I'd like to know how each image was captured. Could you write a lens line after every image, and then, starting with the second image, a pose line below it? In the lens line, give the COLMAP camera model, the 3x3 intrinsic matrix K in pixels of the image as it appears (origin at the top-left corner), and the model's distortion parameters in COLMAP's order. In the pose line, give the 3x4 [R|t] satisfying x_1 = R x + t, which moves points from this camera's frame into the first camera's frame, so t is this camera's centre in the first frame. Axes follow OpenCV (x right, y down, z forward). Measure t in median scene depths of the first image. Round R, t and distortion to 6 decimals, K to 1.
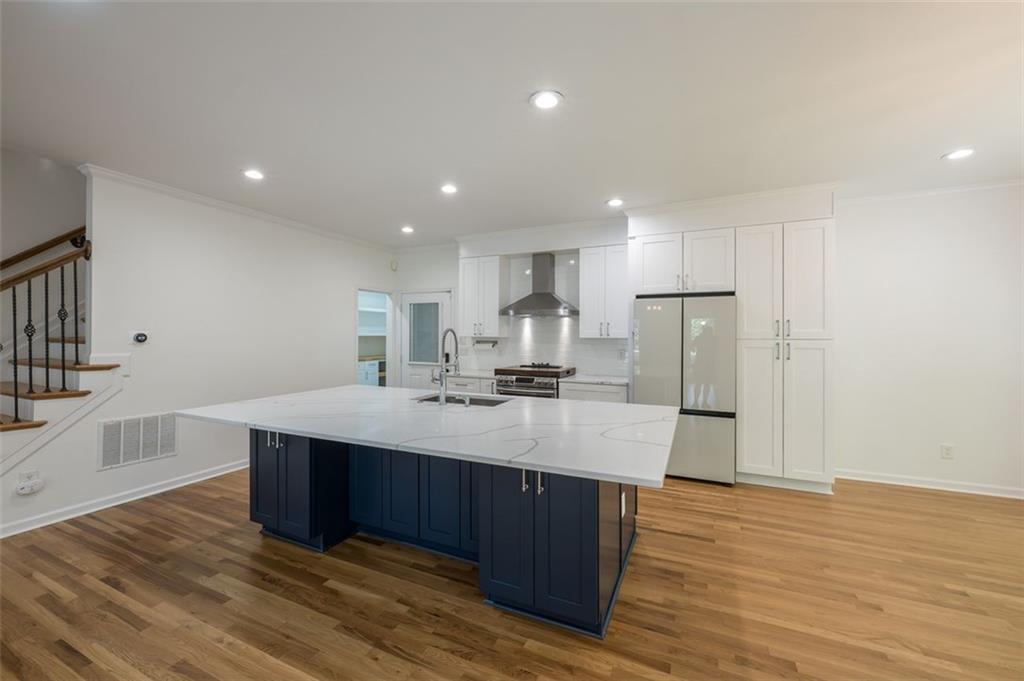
lens RADIAL K [[393.6, 0, 517.1], [0, 393.6, 336.4], [0, 0, 1]] dist [-0.000270, 0.000028]
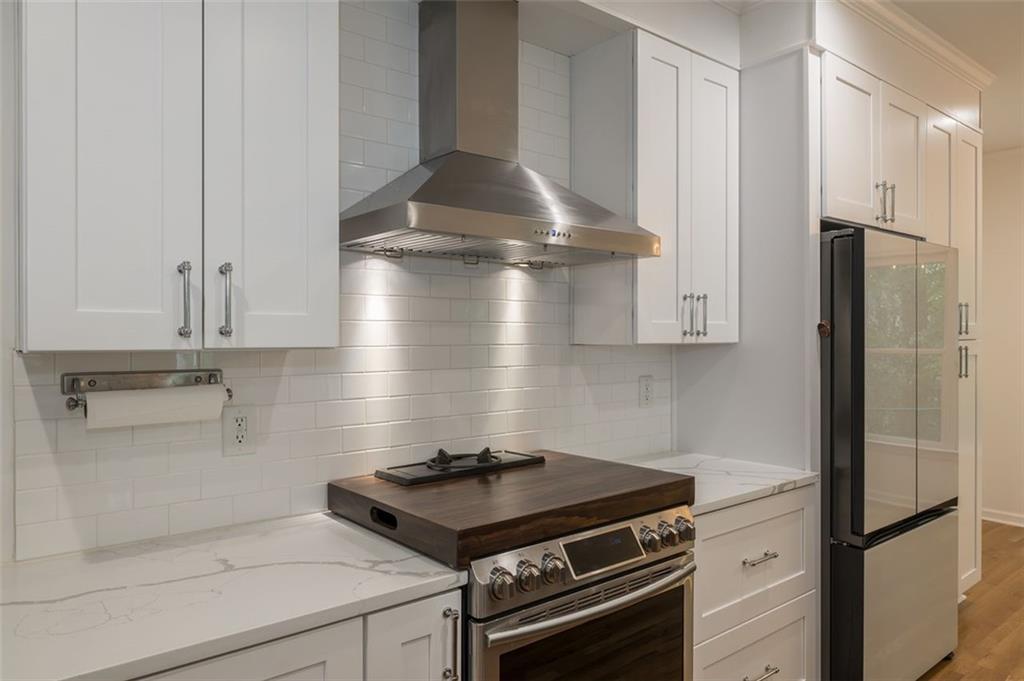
lens RADIAL K [[661.9, 0, 511.8], [0, 661.9, 325.5], [0, 0, 1]] dist [0.000146, 0.000034]
pose [[0.426485, -0.004151, 0.904485, -0.413232], [0.007405, 0.999972, 0.001098, -0.015378], [-0.904464, 0.006229, 0.426504, 1.102169]]
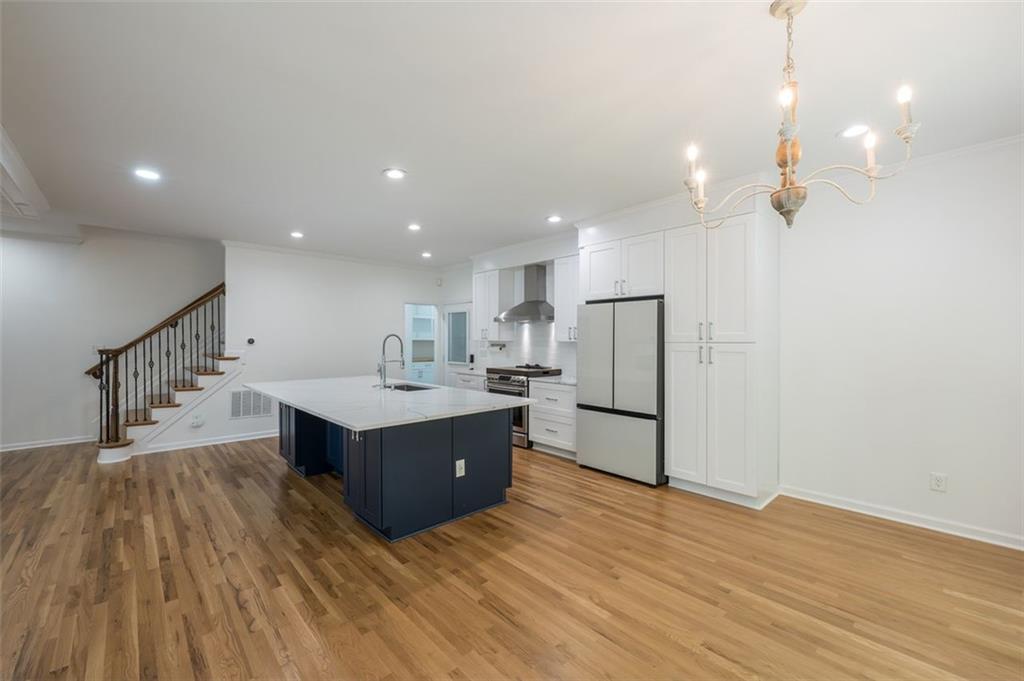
lens RADIAL K [[414.5, 0, 509.6], [0, 414.5, 341.8], [0, 0, 1]] dist [-0.000419, -0.000060]
pose [[0.915684, 0.000520, -0.401900, 0.648988], [0.000068, 0.999999, 0.001448, 0.004072], [0.401900, -0.001354, 0.915683, -0.129651]]
